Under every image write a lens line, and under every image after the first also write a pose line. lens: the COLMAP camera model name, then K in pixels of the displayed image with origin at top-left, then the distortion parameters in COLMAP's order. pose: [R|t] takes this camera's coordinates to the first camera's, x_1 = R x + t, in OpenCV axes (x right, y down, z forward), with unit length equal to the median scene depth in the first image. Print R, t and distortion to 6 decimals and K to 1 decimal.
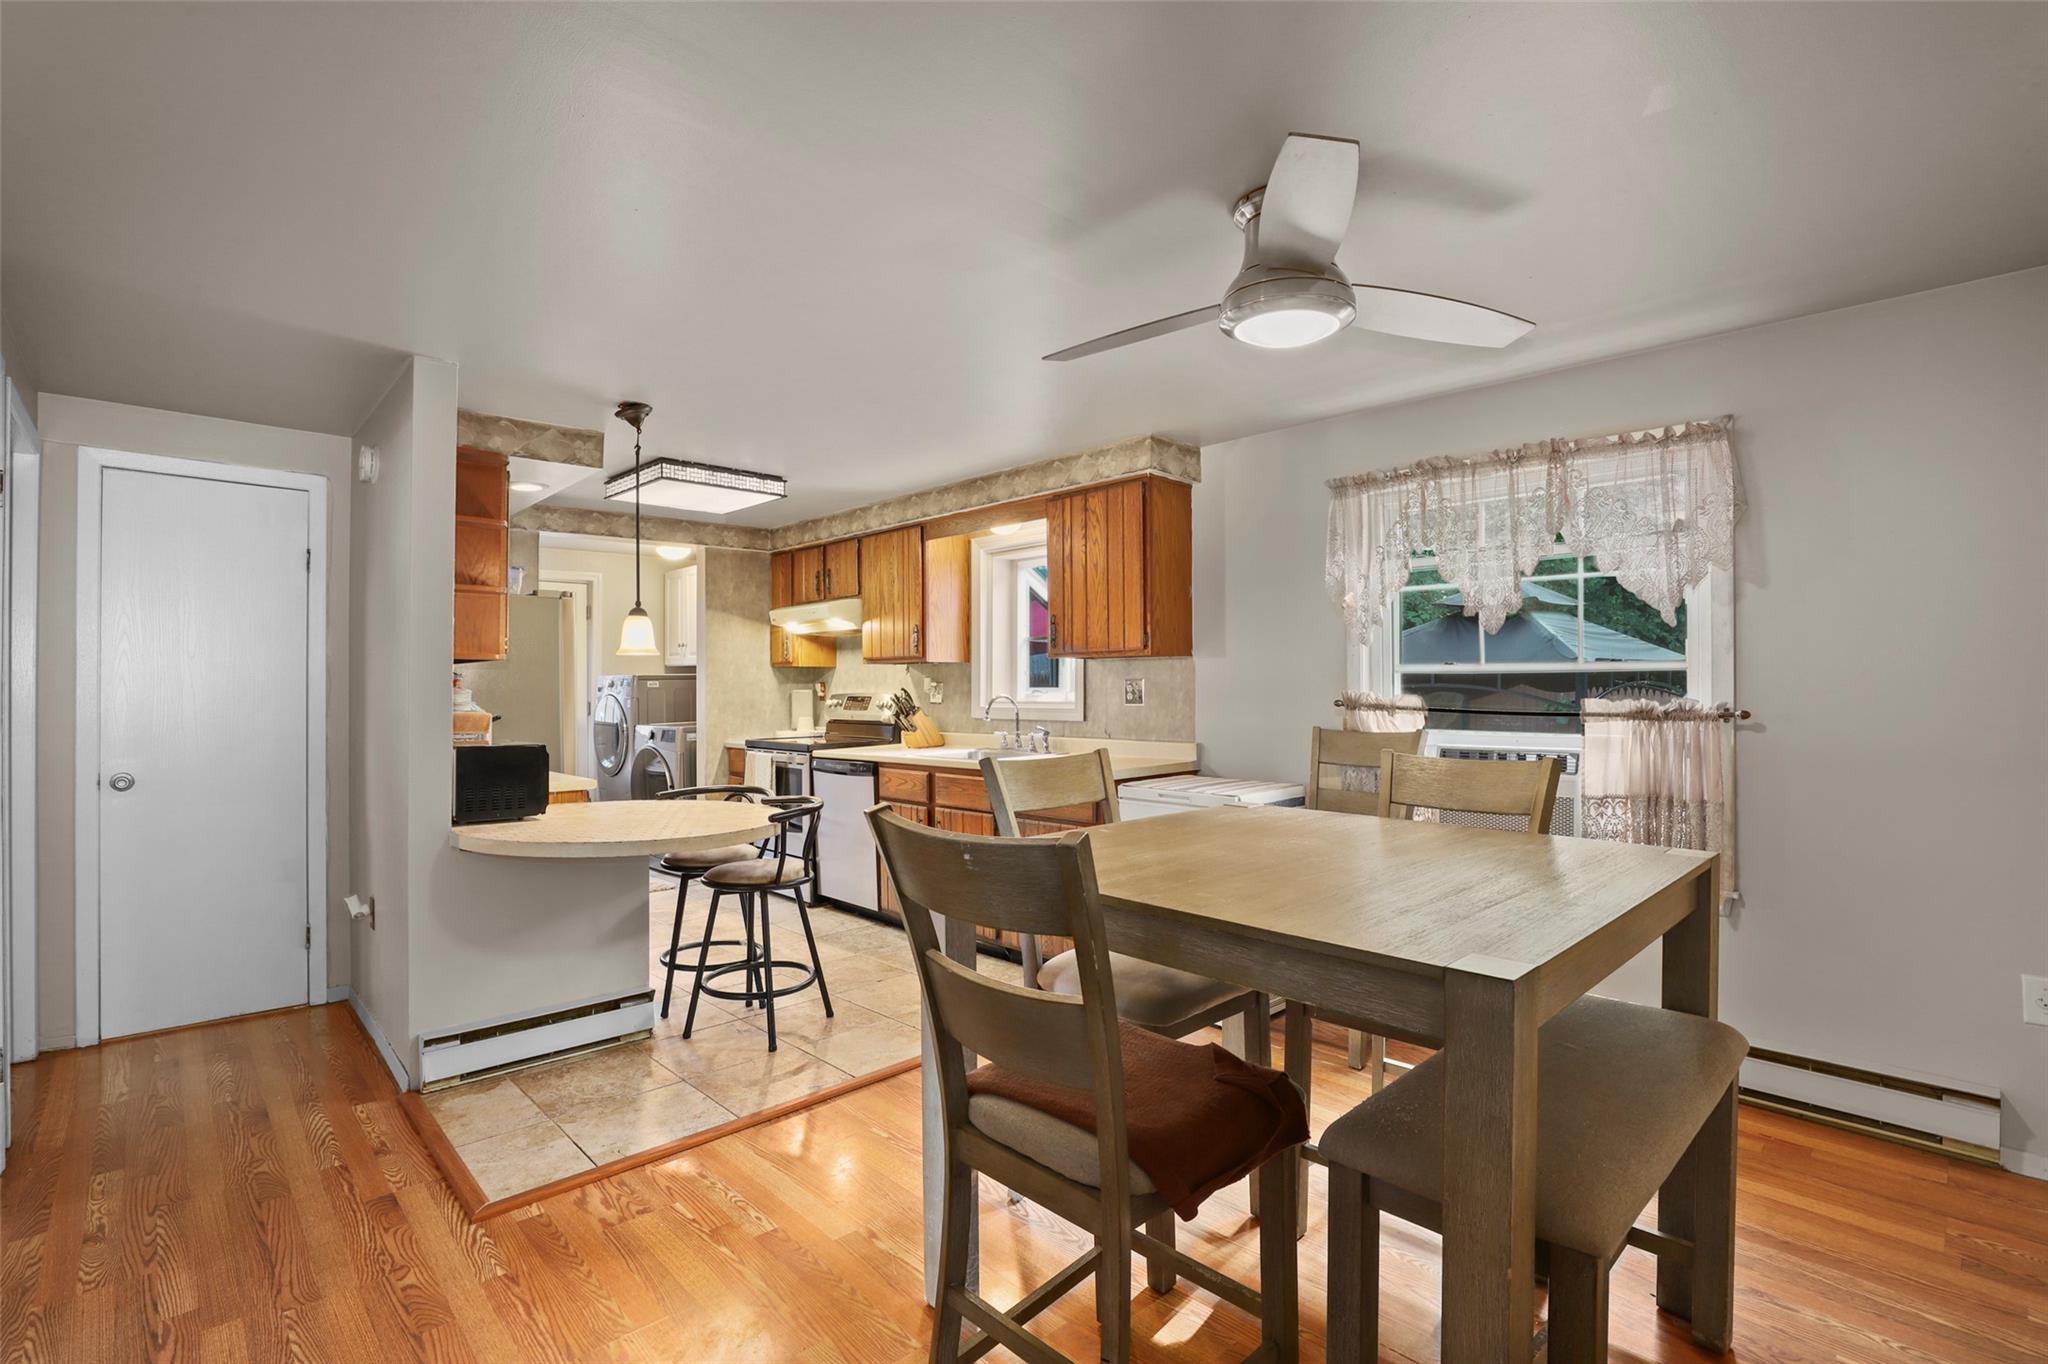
lens RADIAL K [[958.6, 0, 1024.0], [0, 958.6, 682.0], [0, 0, 1]] dist [-0.038951, 0.006217]
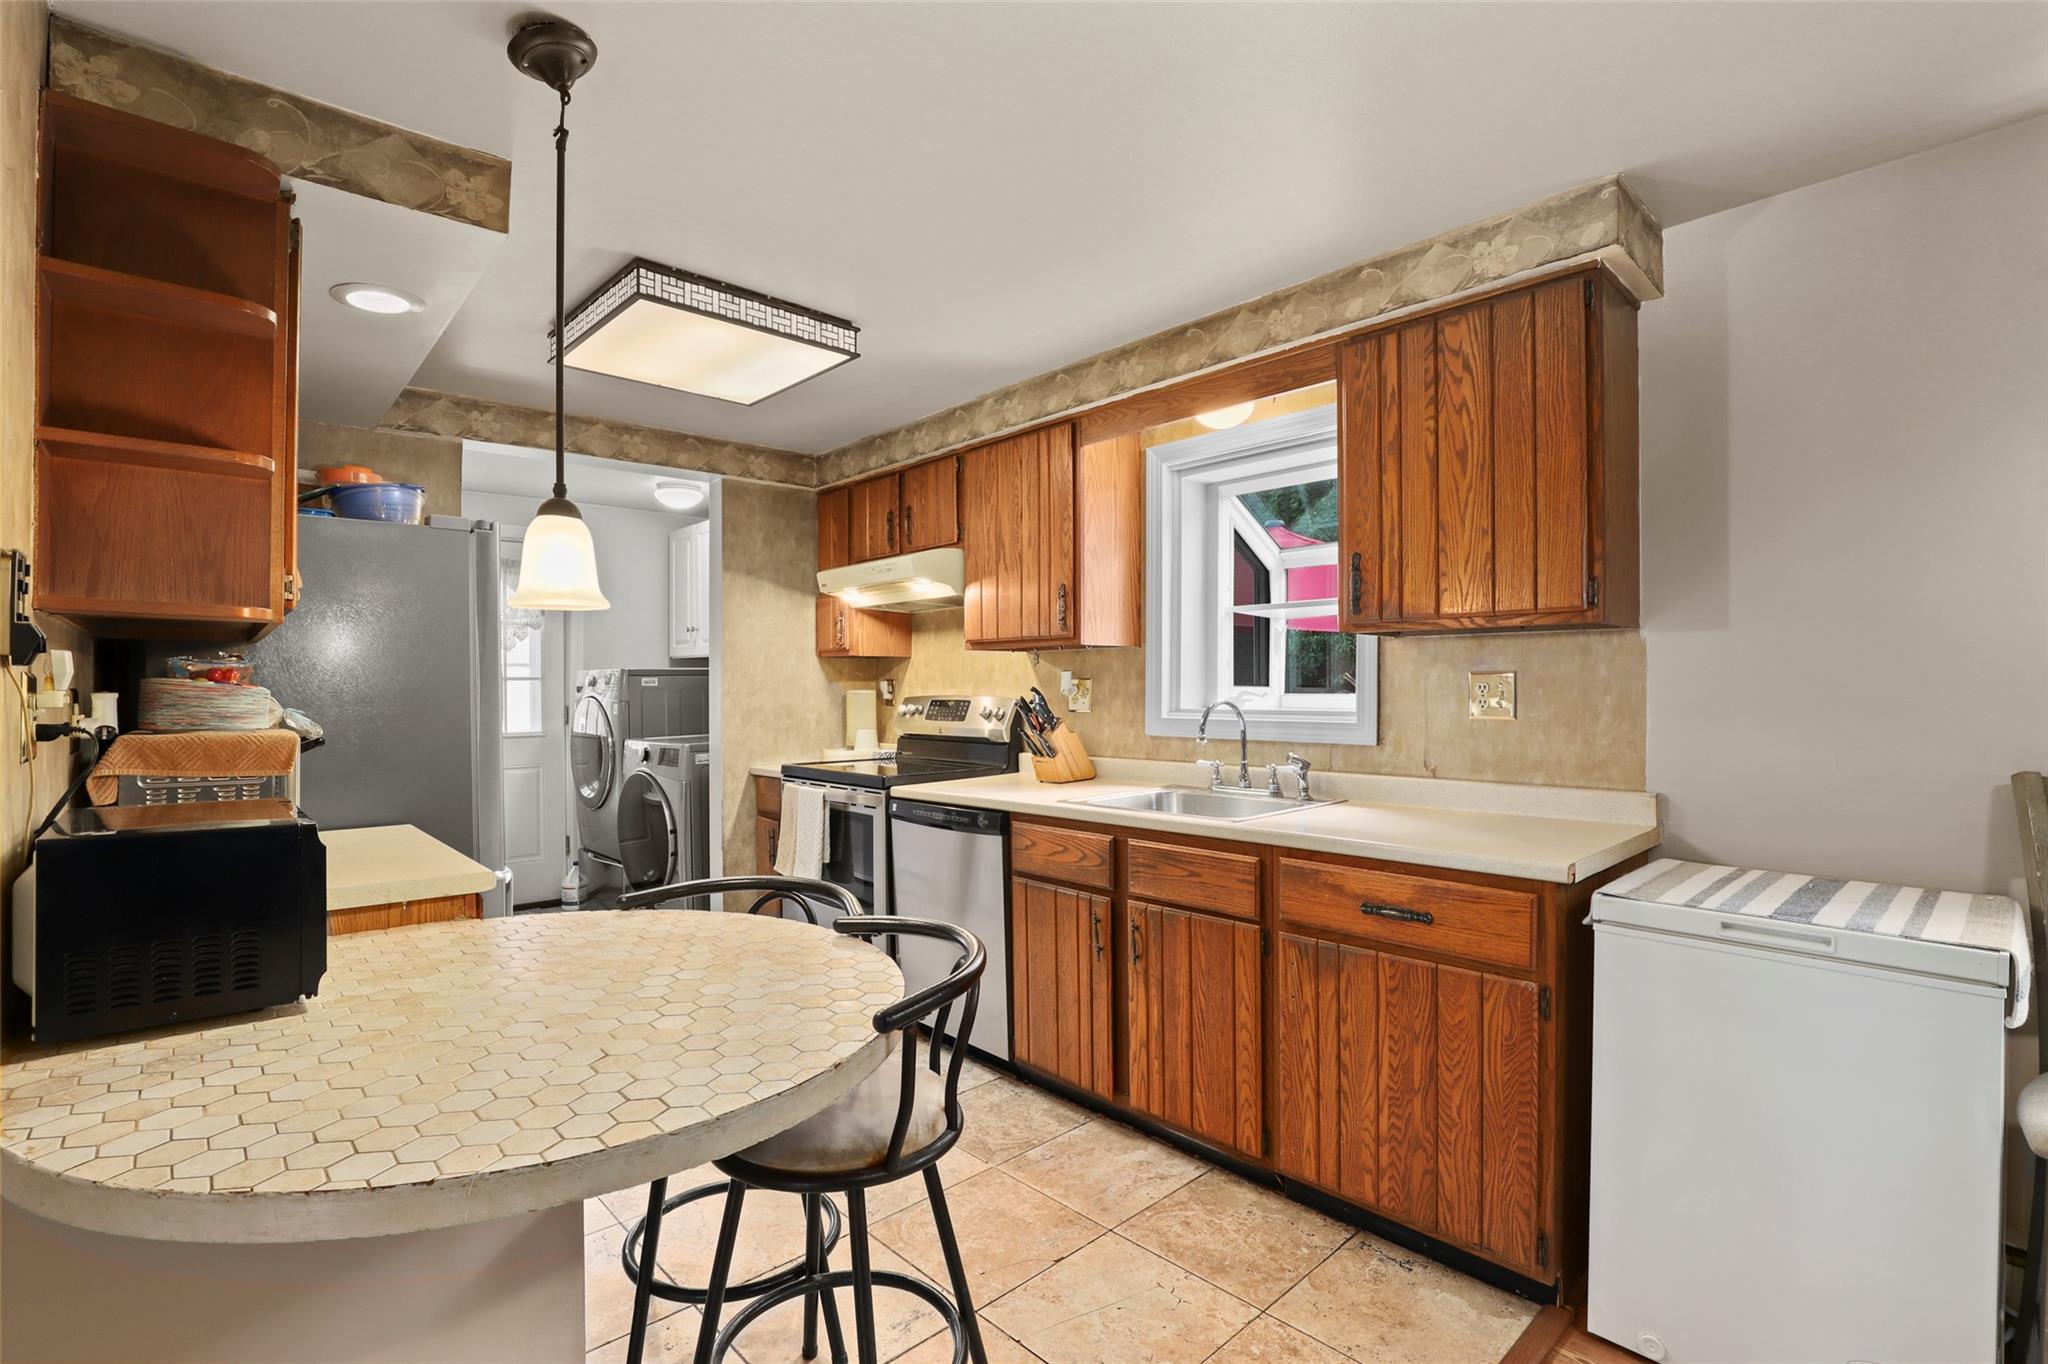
lens RADIAL K [[942.3, 0, 1020.0], [0, 942.3, 692.5], [0, 0, 1]] dist [-0.037928, 0.006063]
pose [[0.999805, 0.002313, -0.019629, -0.121514], [-0.002130, 0.999954, 0.009366, 0.003694], [0.019650, -0.009322, 0.999763, 0.376129]]
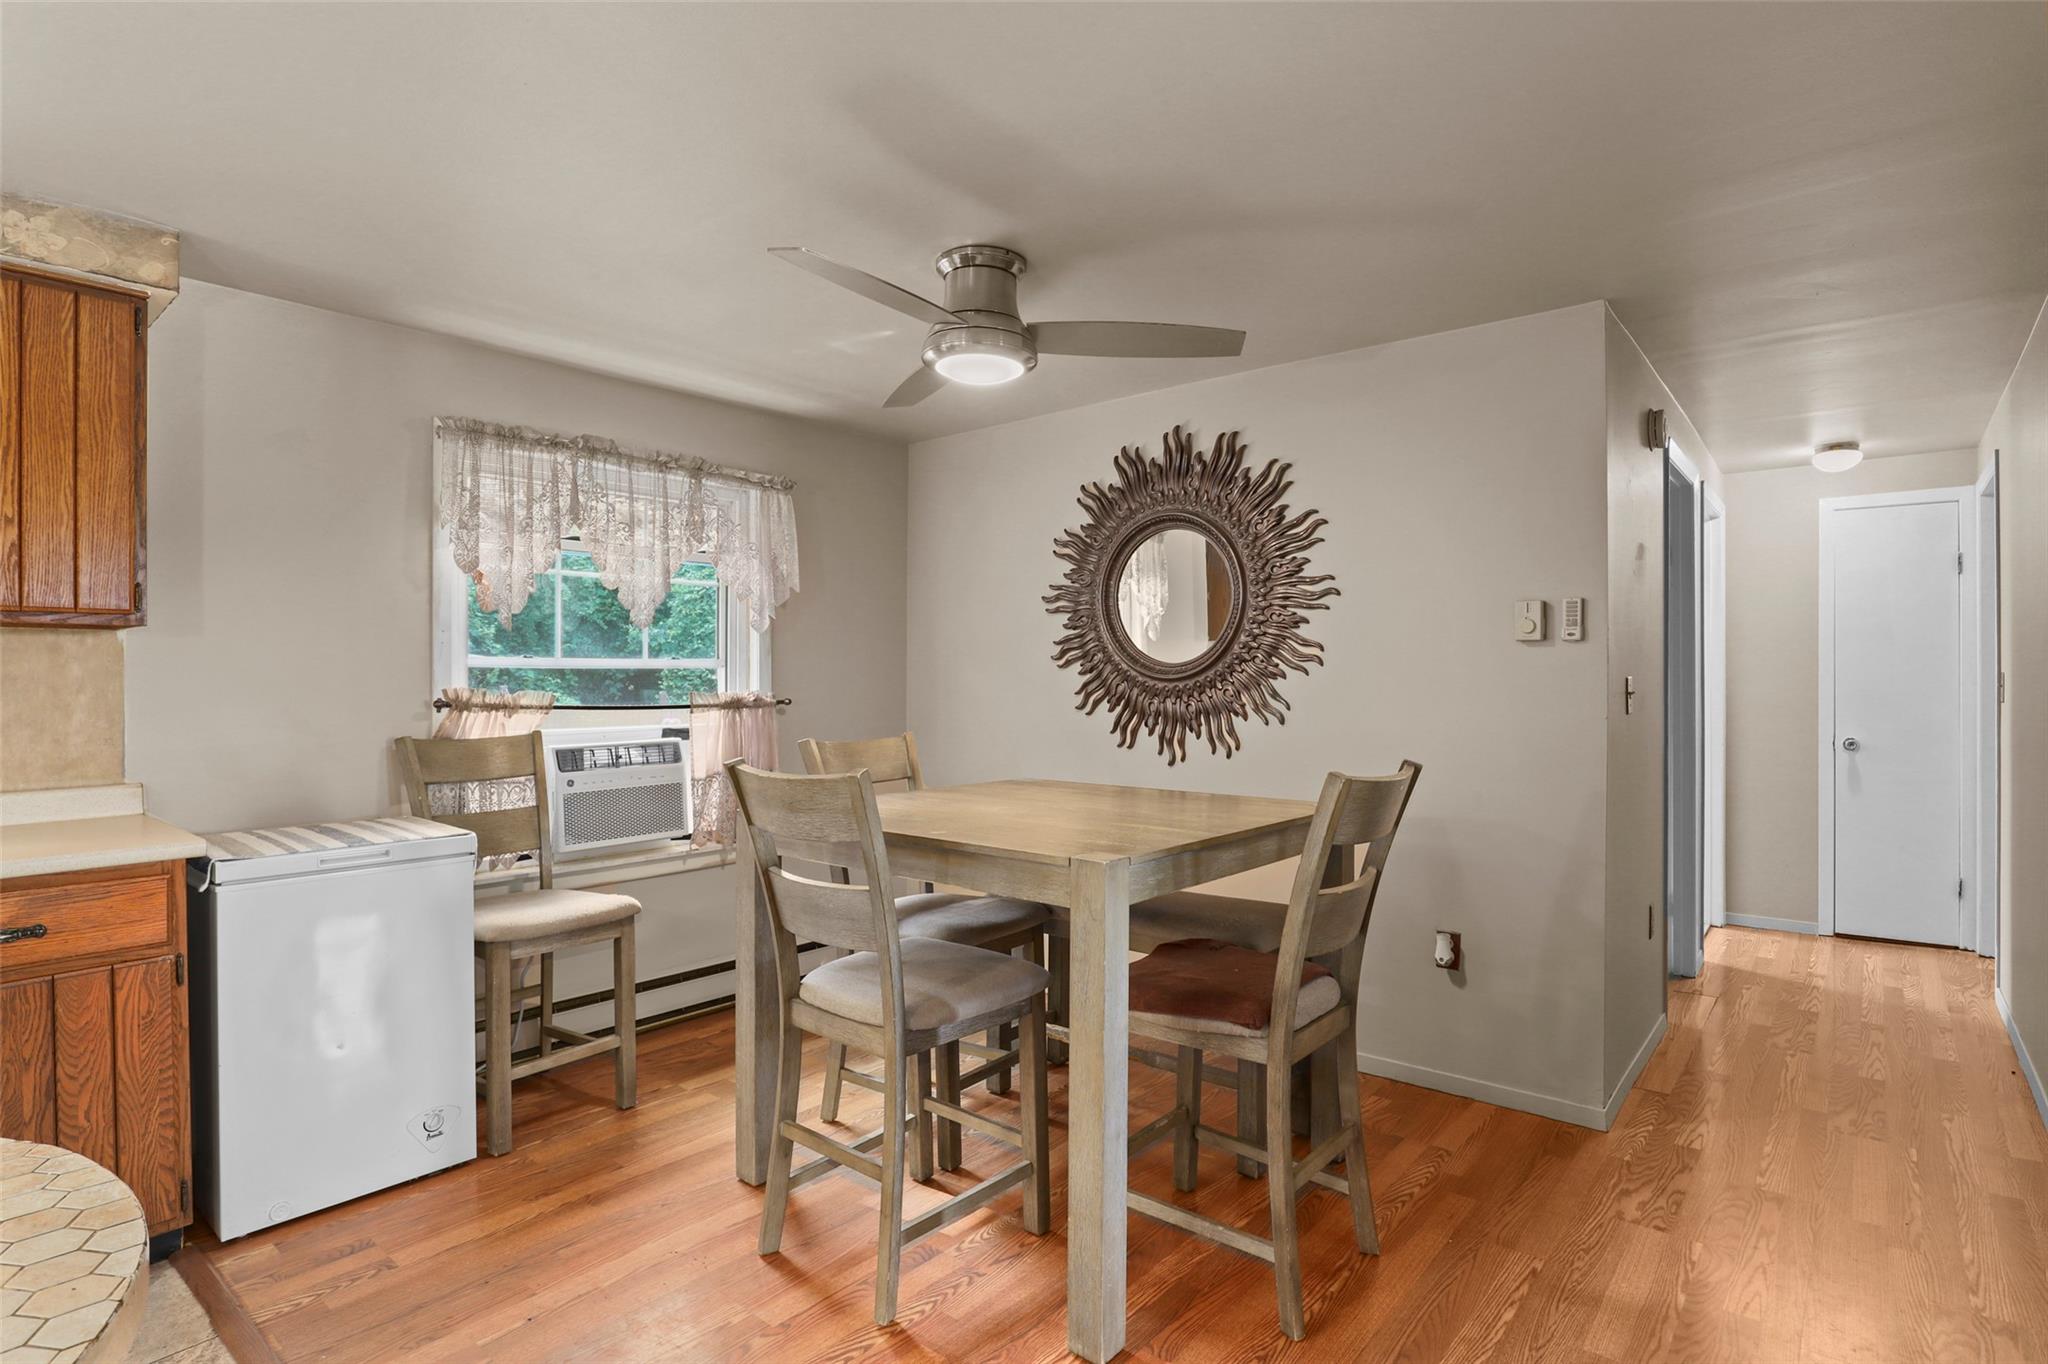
lens RADIAL K [[1039.2, 0, 1024.0], [0, 1039.2, 682.0], [0, 0, 1]] dist [0.001672, 0.000236]
pose [[-0.113945, -0.000120, 0.993487, -0.383139], [0.001687, 0.999999, 0.000314, 0.003350], [-0.993486, 0.001712, -0.113945, 0.422968]]
